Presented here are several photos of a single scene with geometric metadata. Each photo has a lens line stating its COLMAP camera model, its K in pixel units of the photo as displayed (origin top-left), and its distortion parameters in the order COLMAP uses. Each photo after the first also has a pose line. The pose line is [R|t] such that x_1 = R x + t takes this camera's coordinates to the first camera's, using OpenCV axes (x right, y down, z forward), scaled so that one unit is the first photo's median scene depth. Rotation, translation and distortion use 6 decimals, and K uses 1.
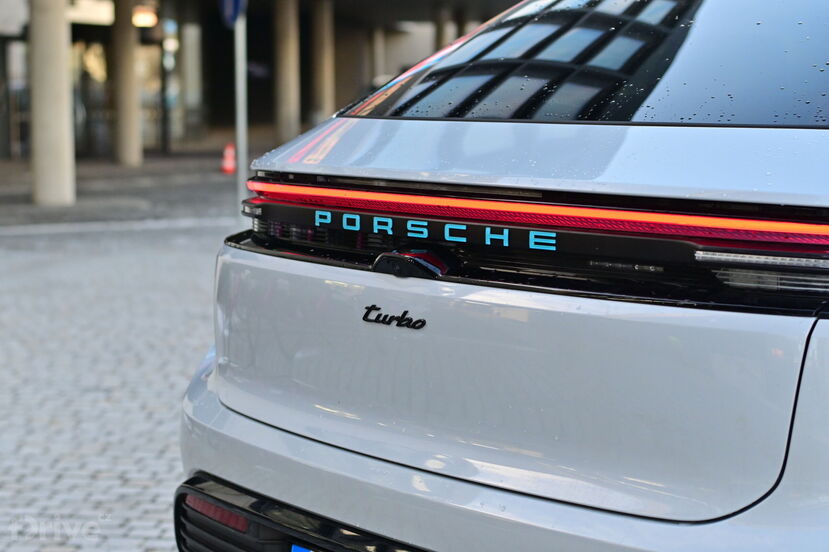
lens RADIAL K [[1841.6, 0, 414.5], [0, 1841.6, 276.0], [0, 0, 1]] dist [-0.096702, -0.443959]
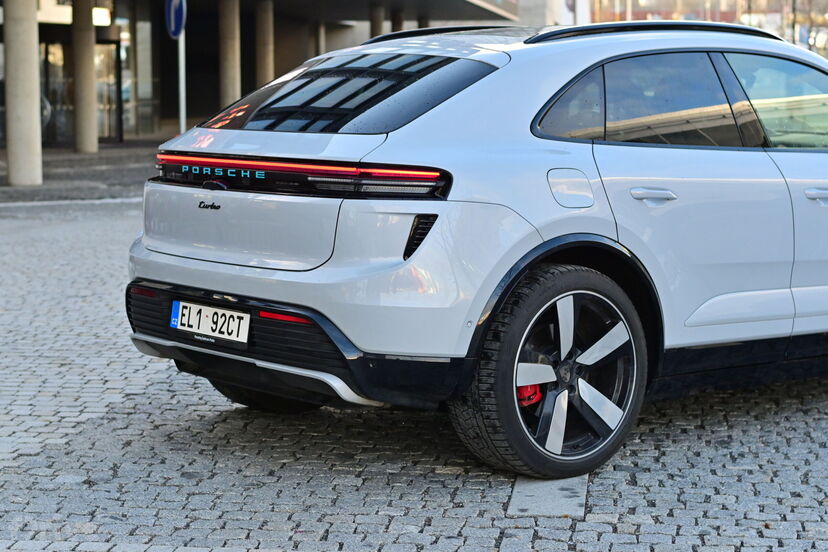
lens RADIAL K [[1839.4, 0, 414.0], [0, 1839.4, 276.0], [0, 0, 1]] dist [-0.096702, -0.443959]
pose [[0.999702, -0.000209, 0.024427, 0.067534], [0.000057, 0.999981, 0.006232, 0.033349], [-0.024427, -0.006228, 0.999682, -0.507540]]
